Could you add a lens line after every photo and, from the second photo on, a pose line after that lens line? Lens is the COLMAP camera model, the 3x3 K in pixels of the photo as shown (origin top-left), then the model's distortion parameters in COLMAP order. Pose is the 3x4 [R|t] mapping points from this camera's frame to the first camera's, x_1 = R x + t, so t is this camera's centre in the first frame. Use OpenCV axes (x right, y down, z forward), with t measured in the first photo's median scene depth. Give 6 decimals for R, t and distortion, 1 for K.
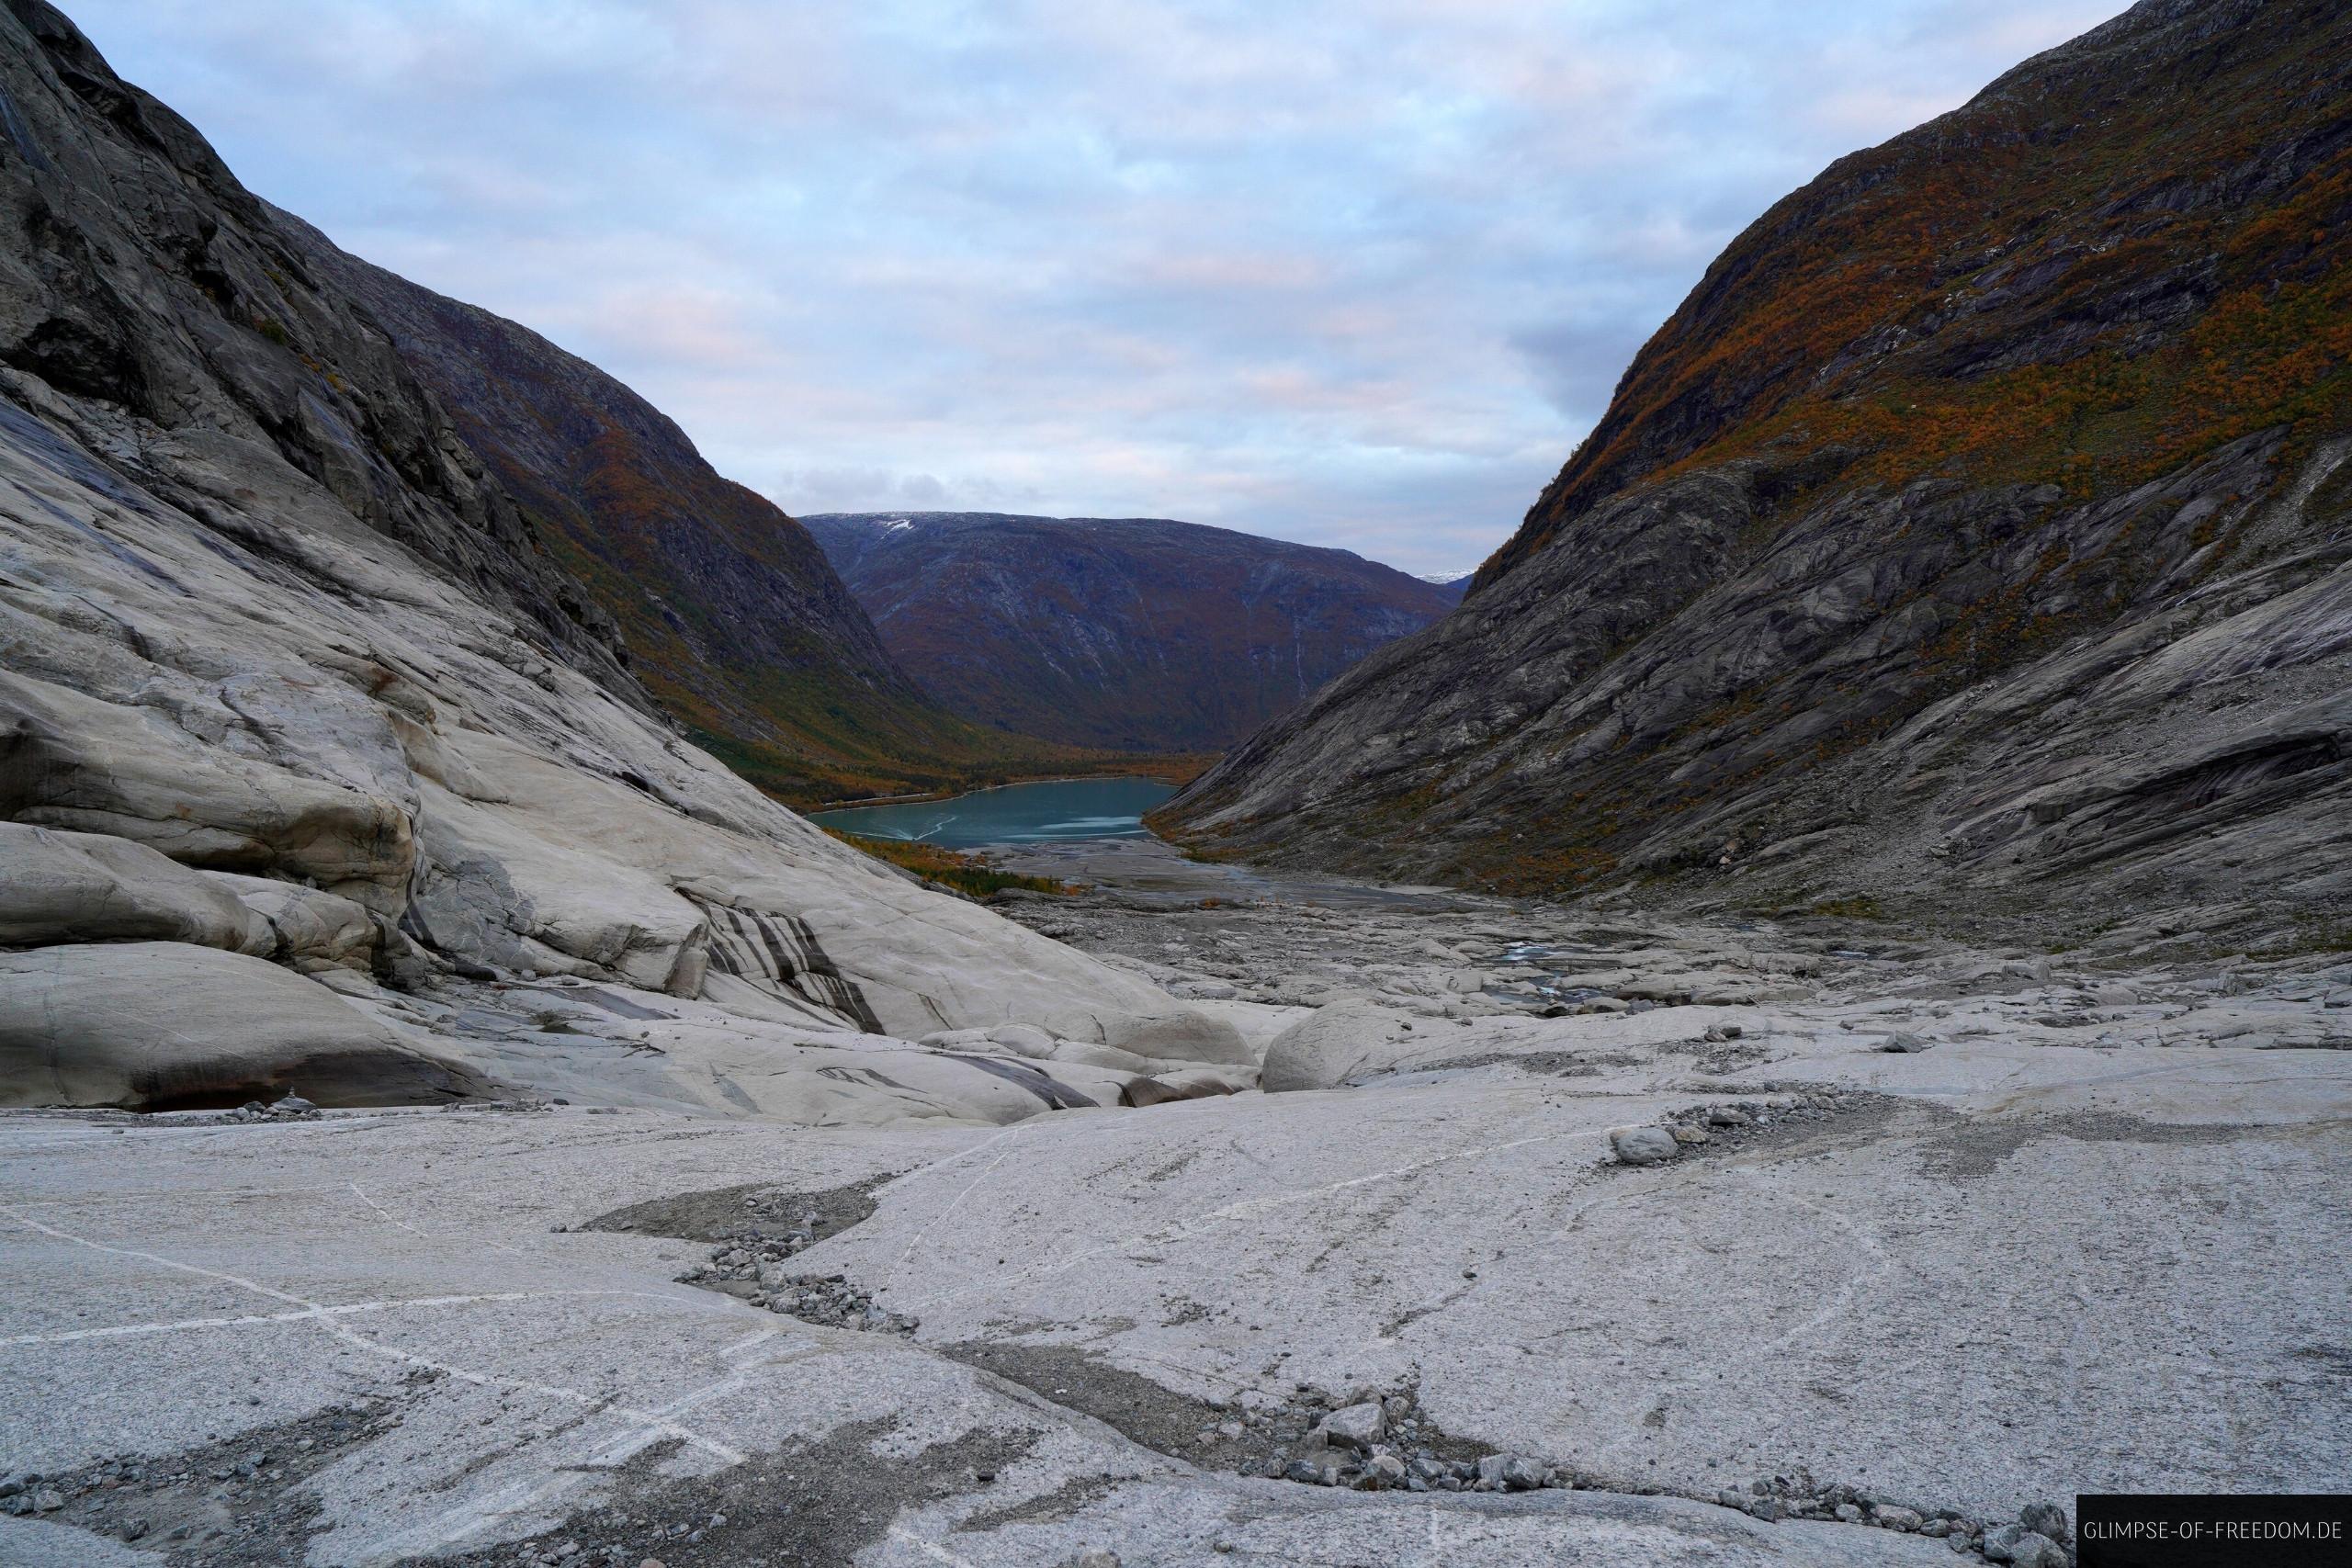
lens RADIAL K [[1613.4, 0, 1177.1], [0, 1613.4, 789.4], [0, 0, 1]] dist [0.001905, -0.003441]
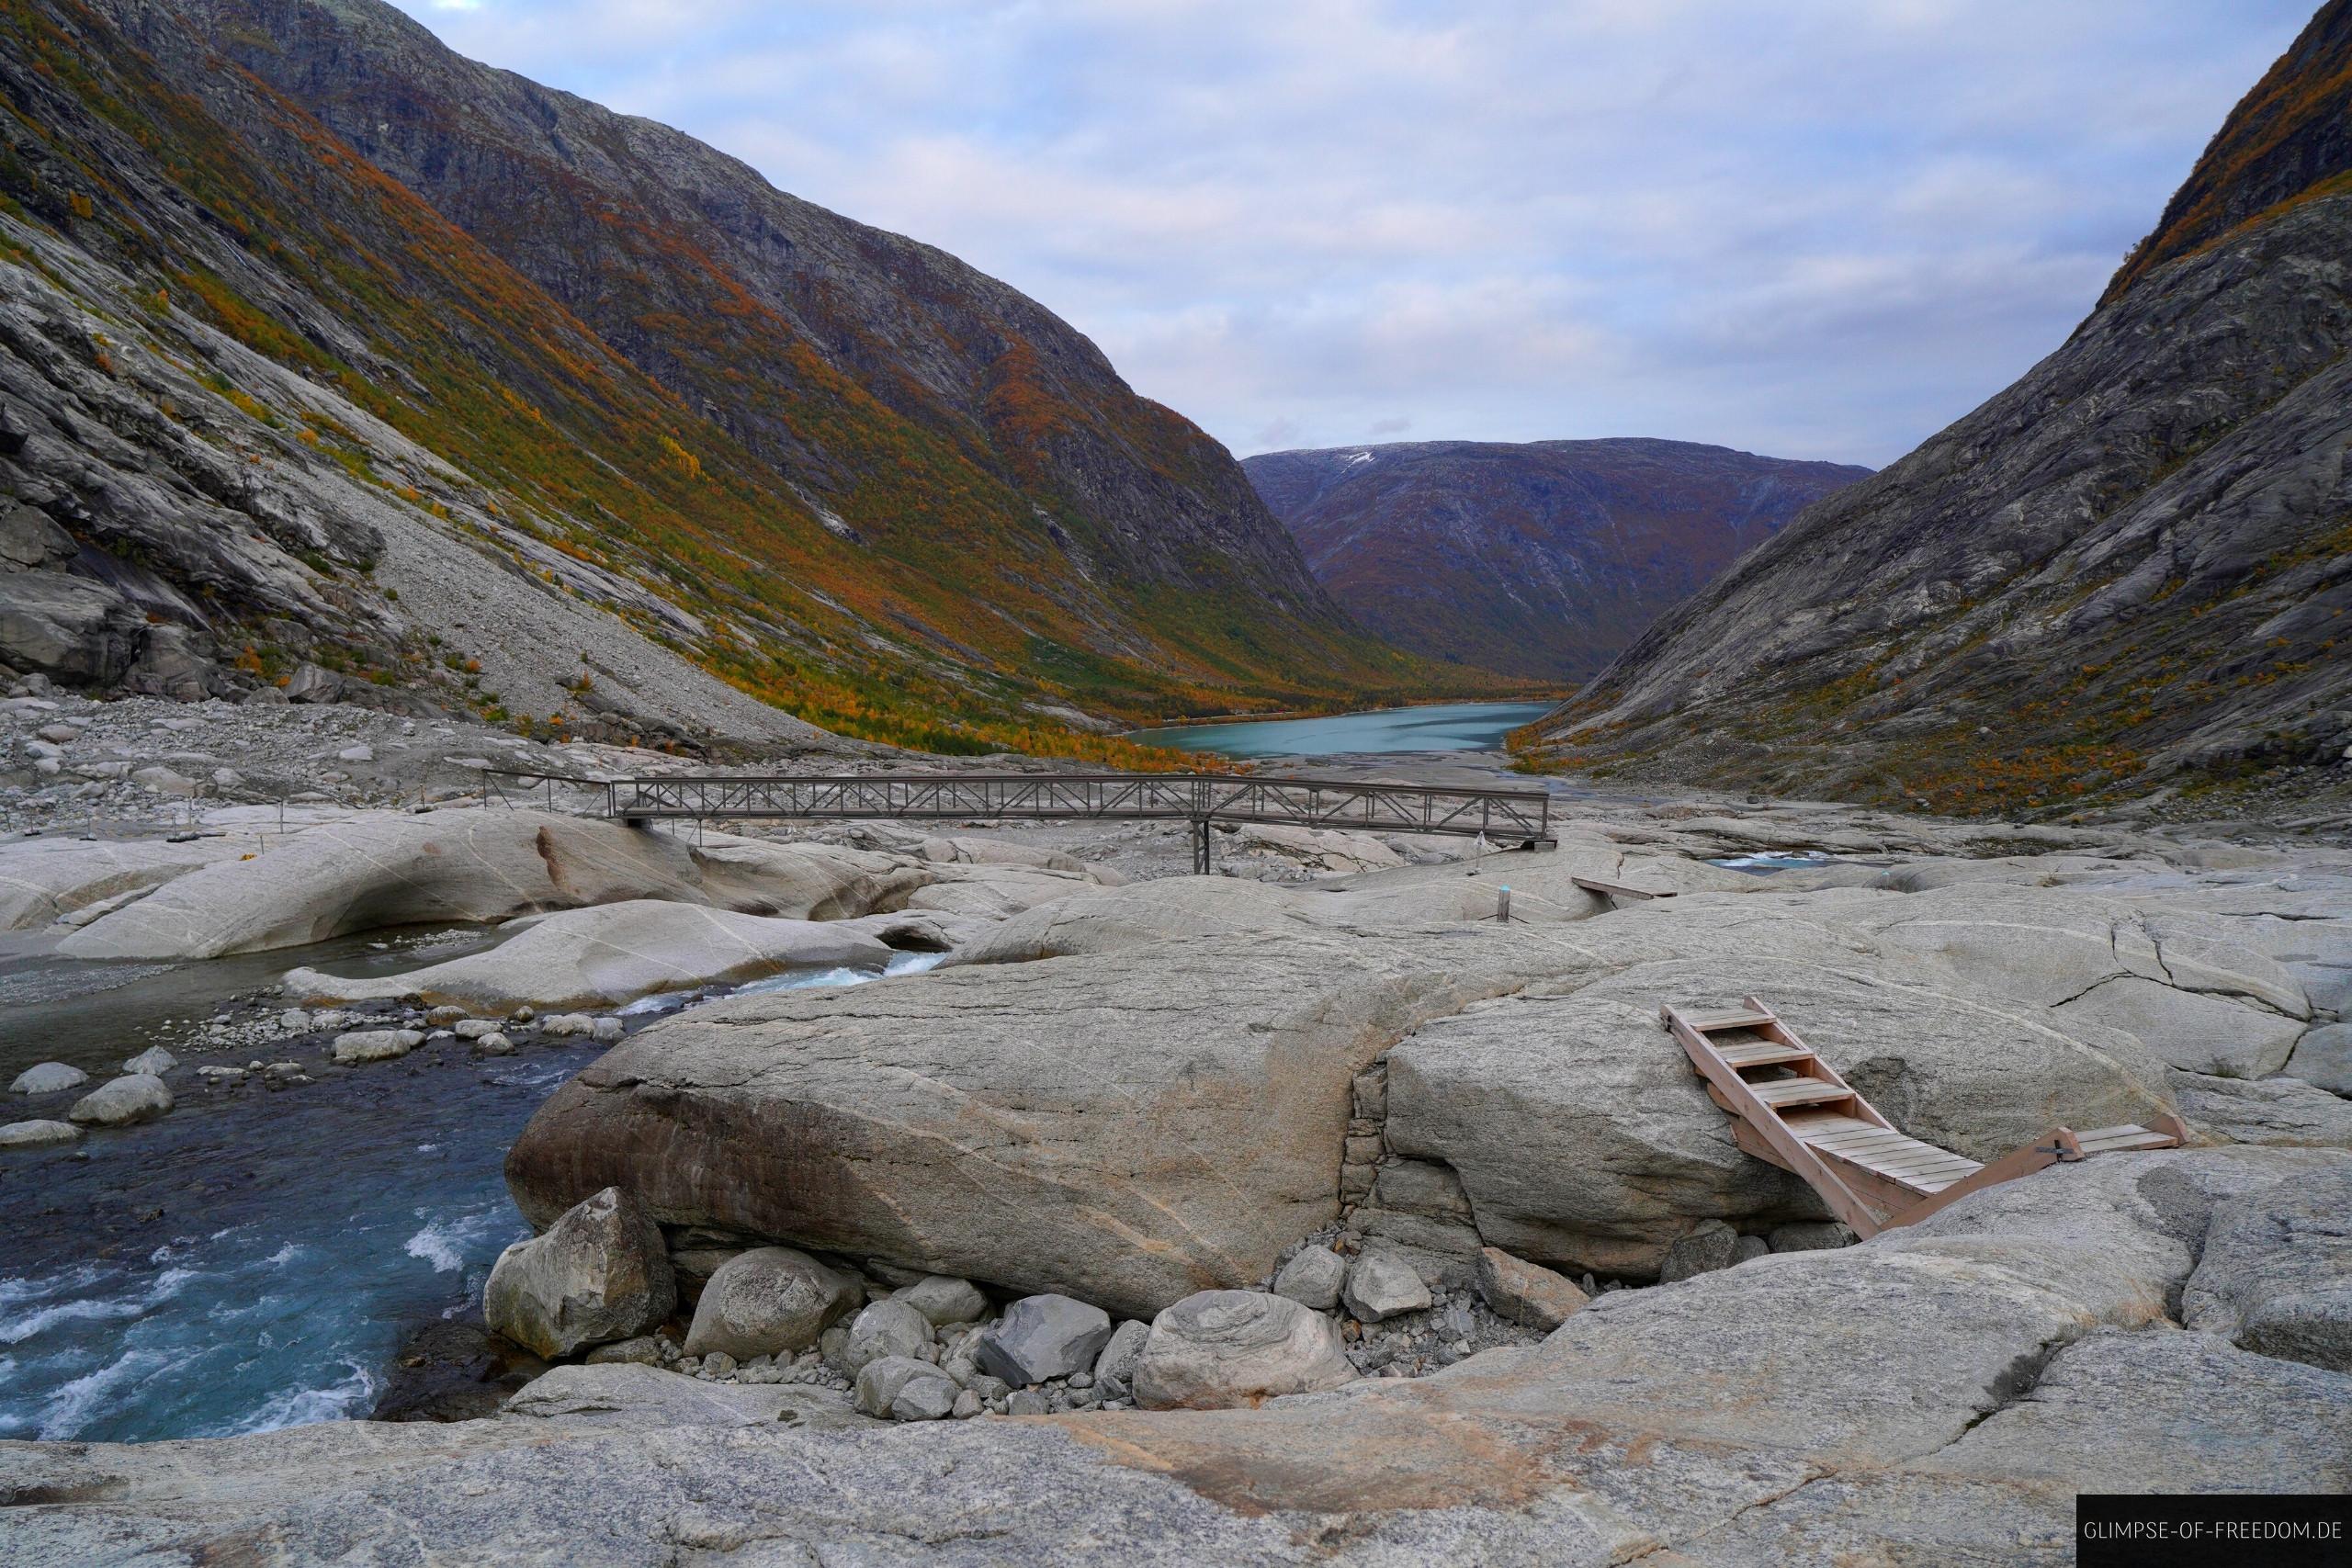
lens RADIAL K [[1613.4, 0, 1171.3], [0, 1613.4, 782.6], [0, 0, 1]] dist [0.001905, -0.003441]
pose [[0.954442, 0.013770, -0.298079, 0.070872], [-0.005402, 0.999568, 0.028880, 0.025149], [0.298348, -0.025955, 0.954104, 0.212464]]
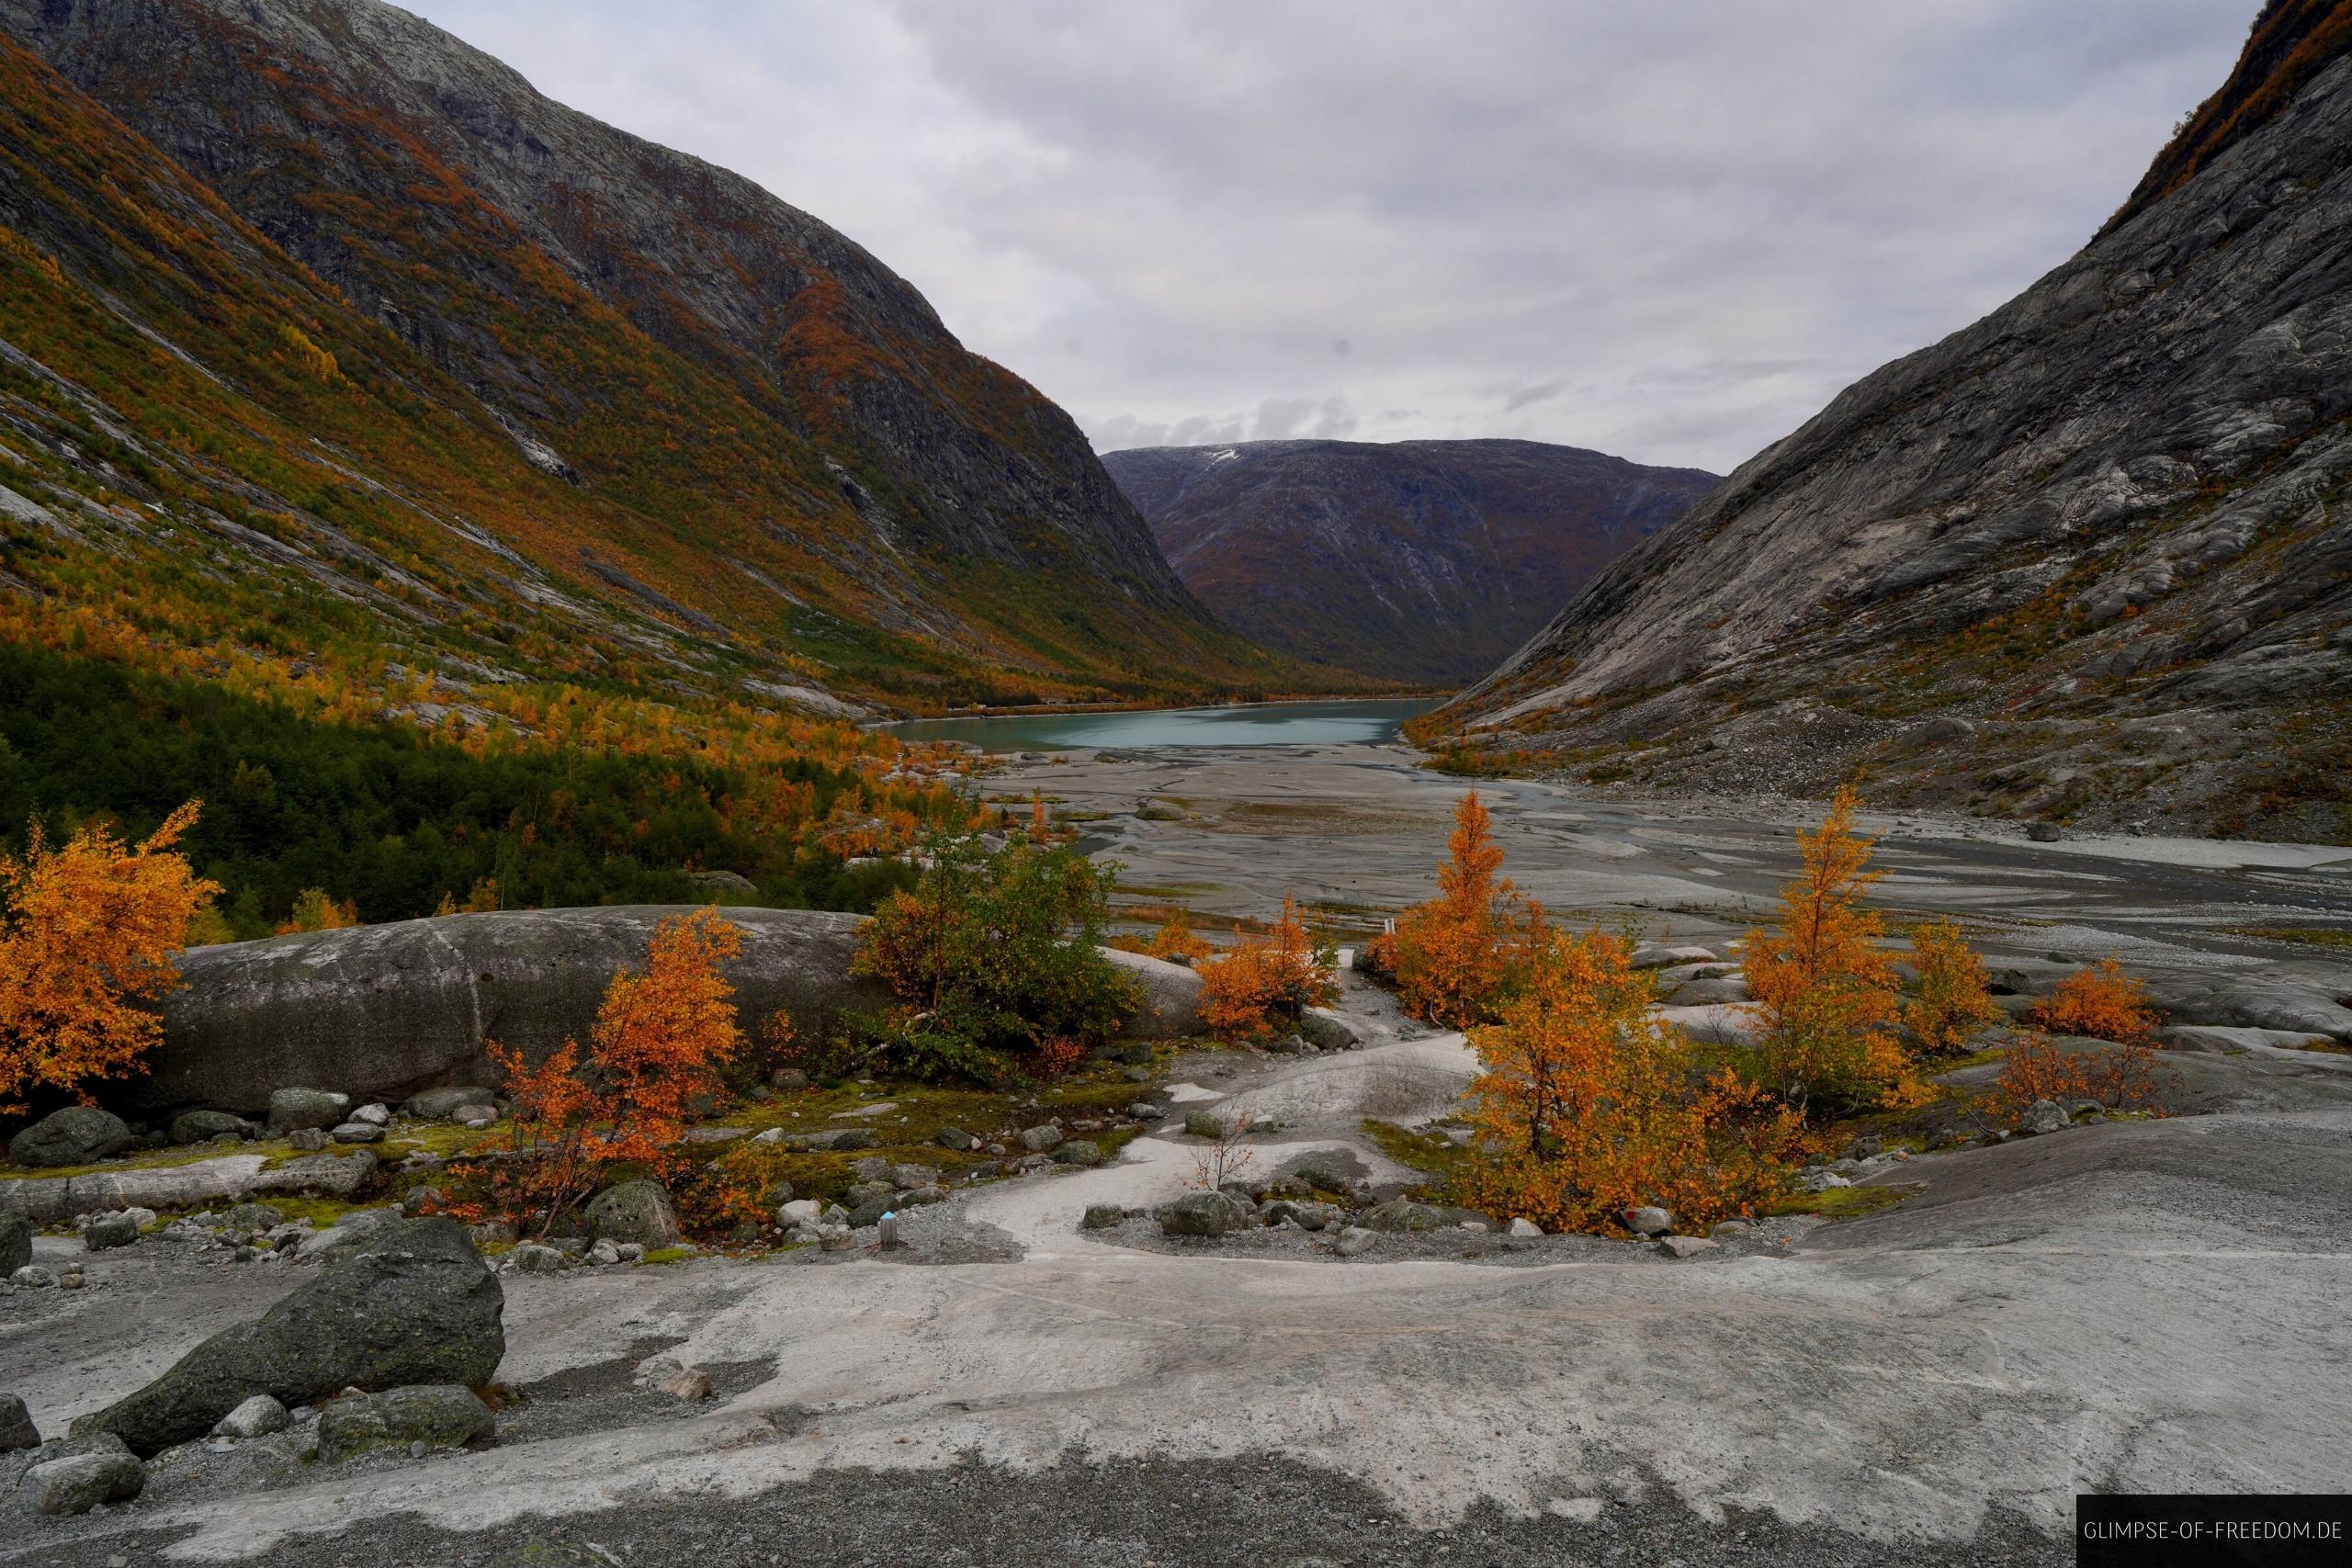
lens RADIAL K [[1613.4, 0, 1171.1], [0, 1613.4, 781.4], [0, 0, 1]] dist [0.001905, -0.003441]
pose [[0.975653, 0.018525, -0.218537, 0.028952], [-0.014347, 0.999683, 0.020687, 0.034243], [0.218851, -0.017048, 0.975609, 0.503621]]
